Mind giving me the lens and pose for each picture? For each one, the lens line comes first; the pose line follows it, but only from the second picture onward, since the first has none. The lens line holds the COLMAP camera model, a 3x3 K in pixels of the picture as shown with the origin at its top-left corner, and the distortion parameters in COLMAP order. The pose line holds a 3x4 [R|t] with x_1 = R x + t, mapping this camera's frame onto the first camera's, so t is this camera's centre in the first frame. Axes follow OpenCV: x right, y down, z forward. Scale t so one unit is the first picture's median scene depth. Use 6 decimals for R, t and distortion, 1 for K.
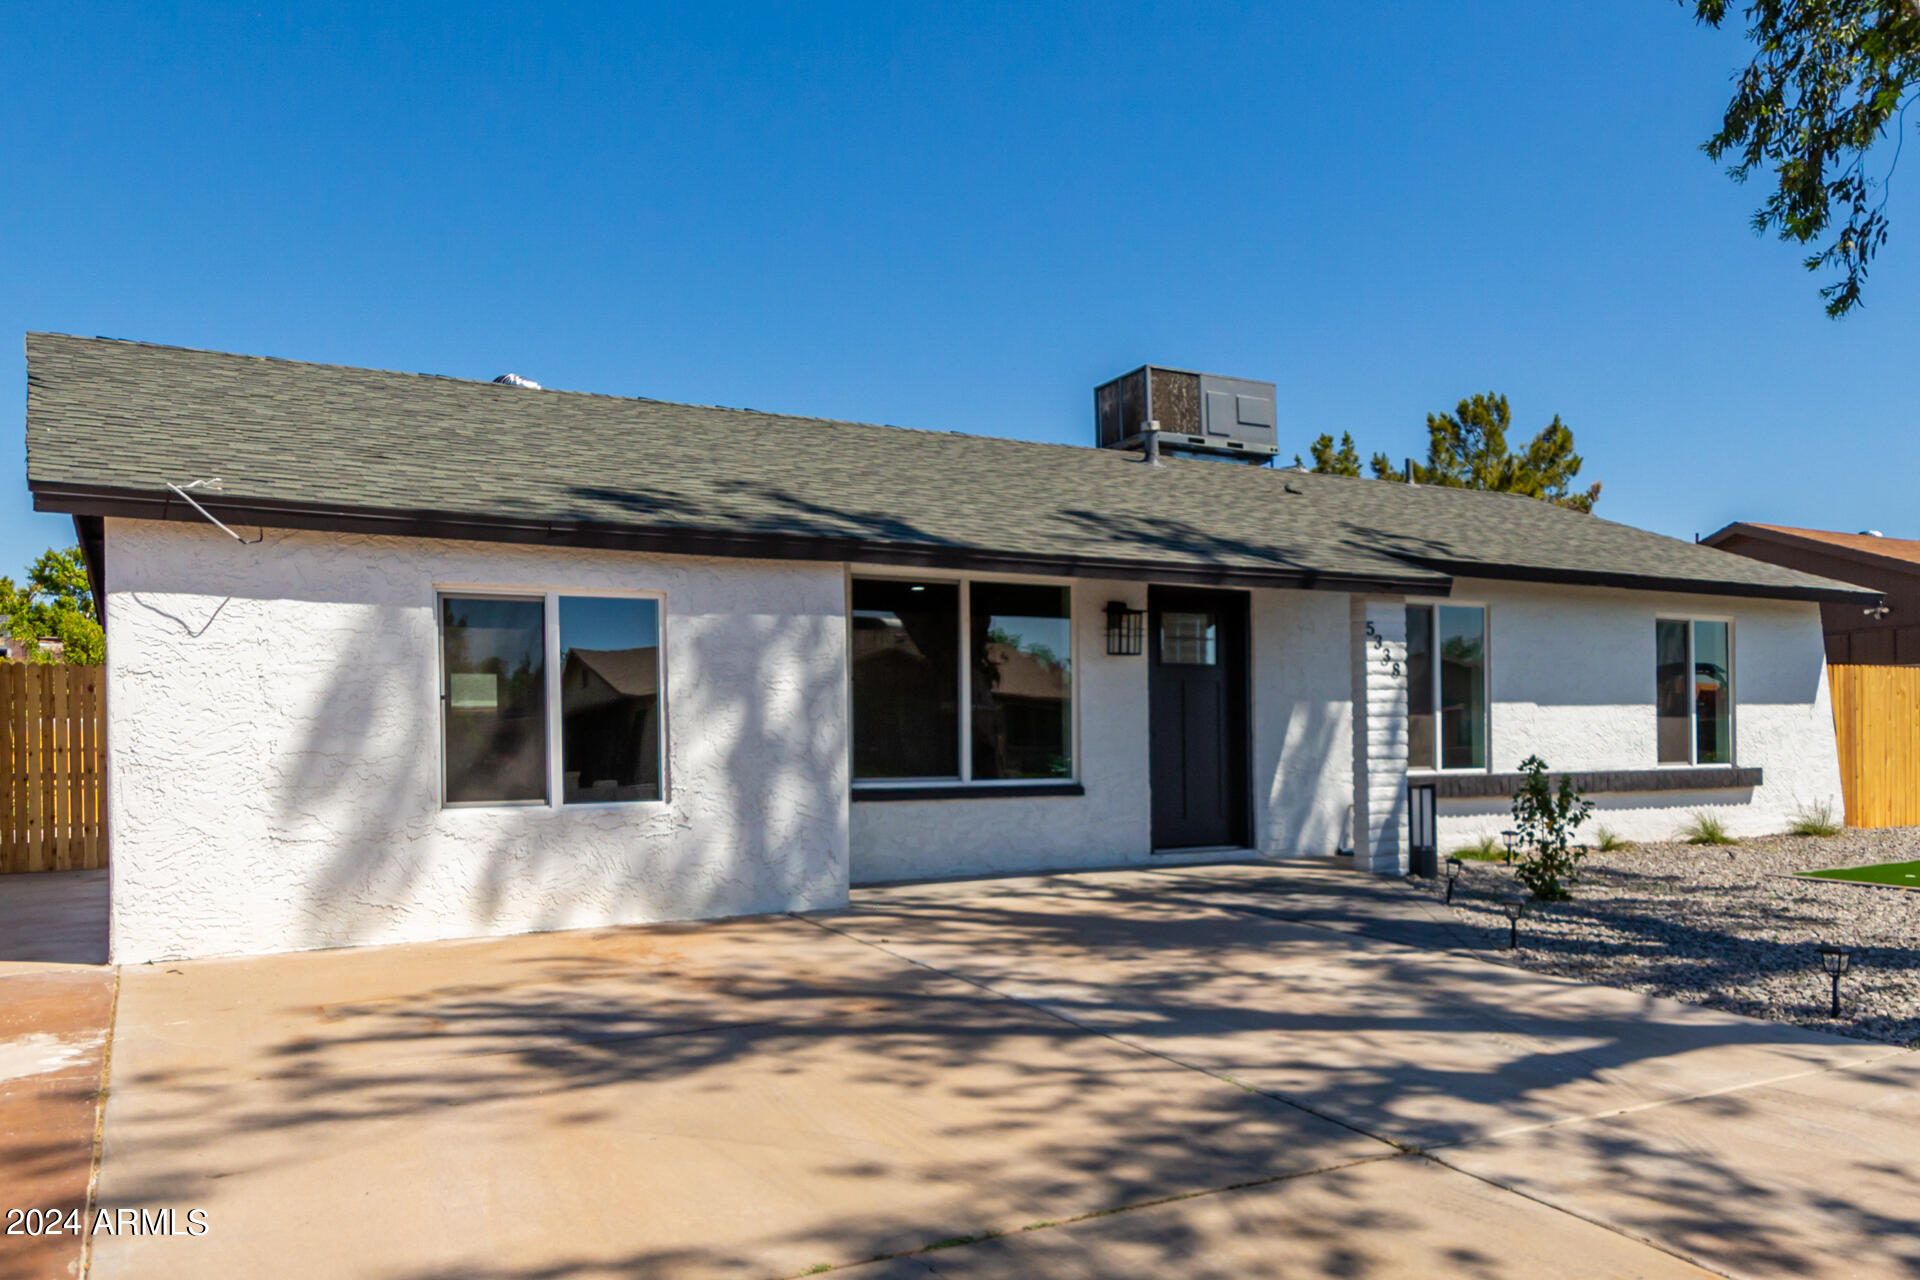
lens RADIAL K [[898.3, 0, 976.7], [0, 898.3, 640.1], [0, 0, 1]] dist [0.007359, 0.000310]
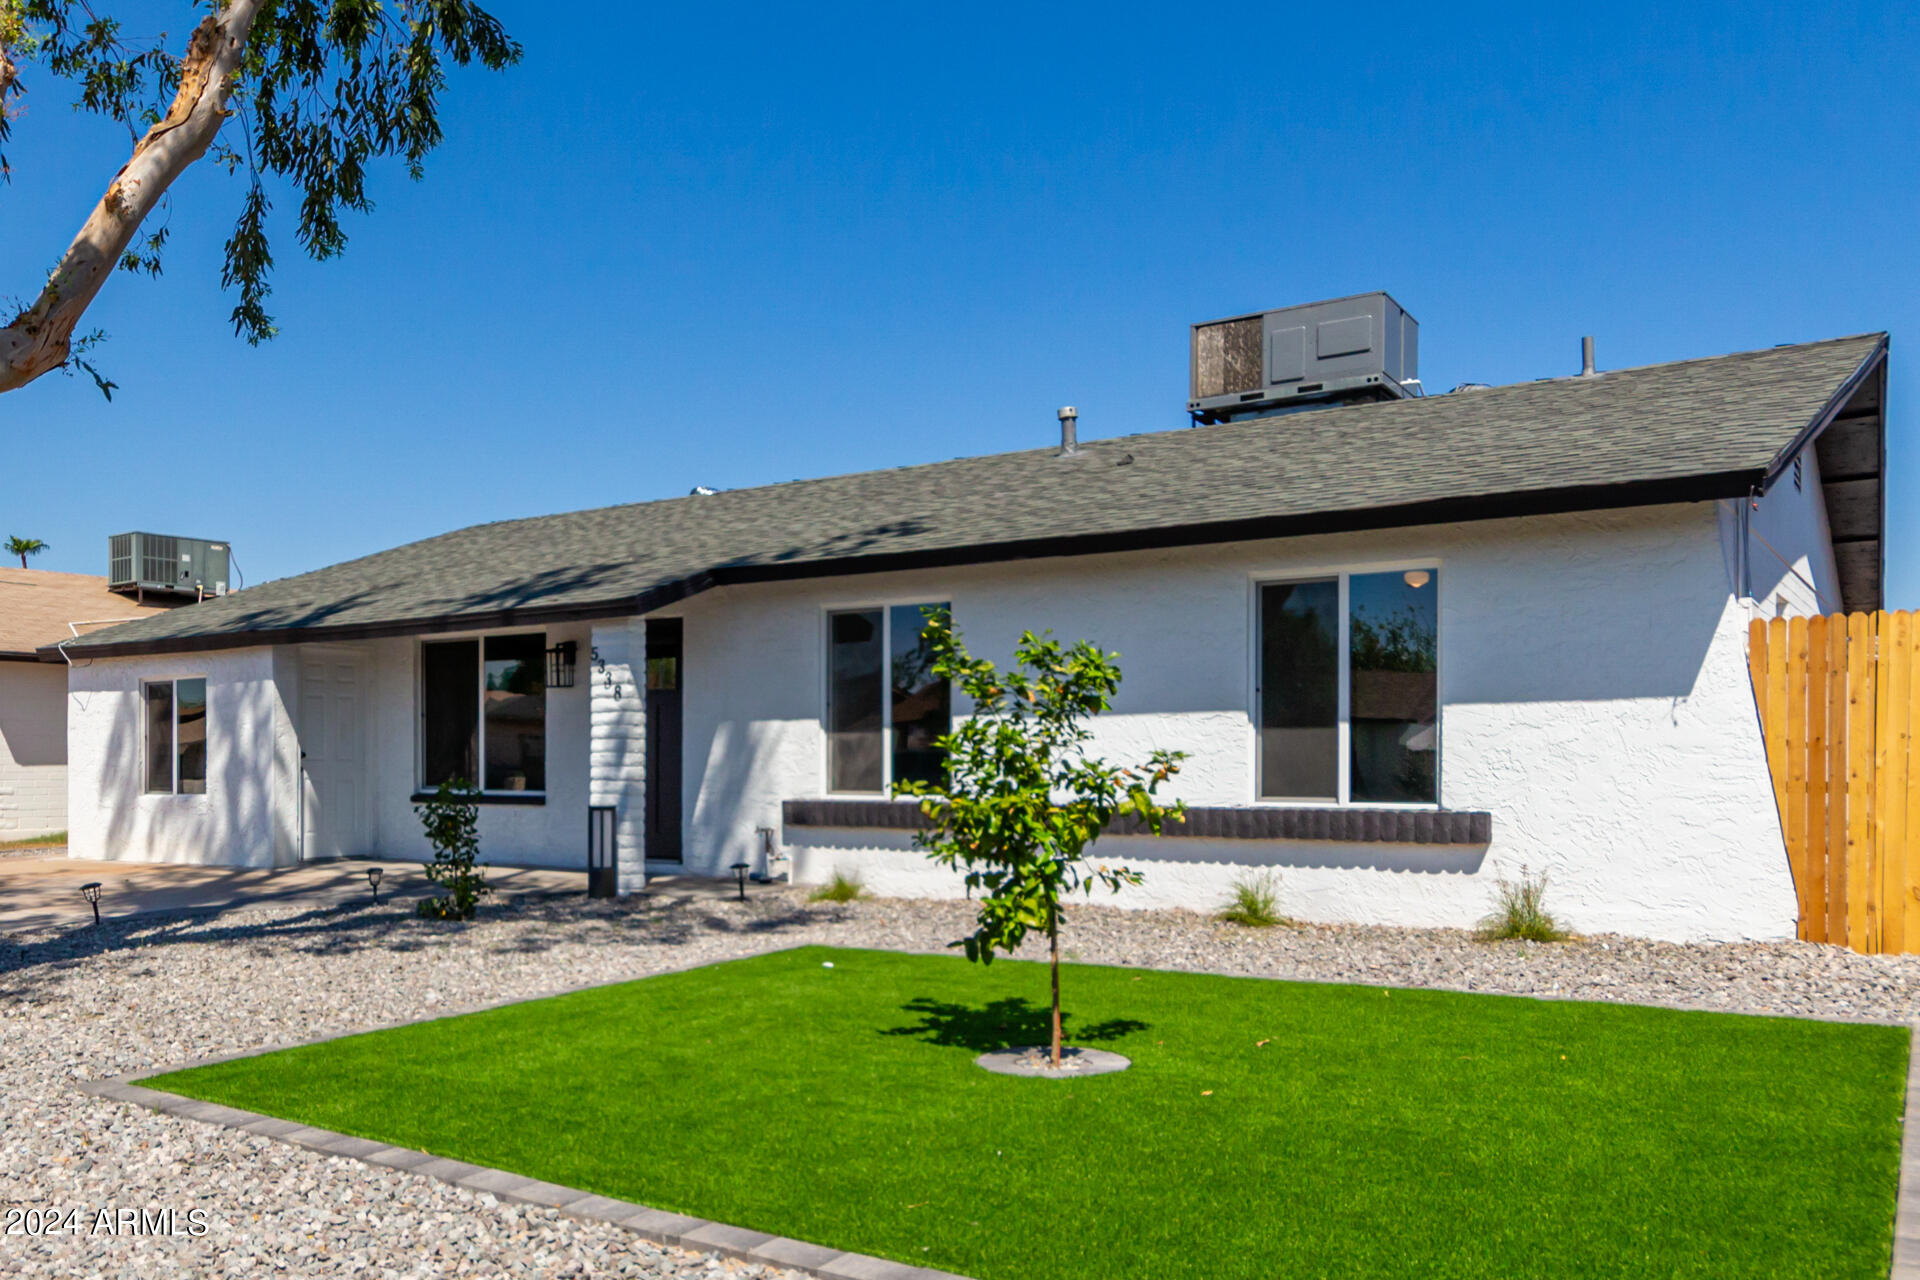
lens RADIAL K [[898.3, 0, 976.7], [0, 898.3, 640.1], [0, 0, 1]] dist [0.007359, 0.000310]
pose [[0.750343, -0.080855, -0.656085, 1.247638], [0.071572, 0.996594, -0.040963, 0.038866], [0.657162, -0.016221, 0.753574, 0.434333]]
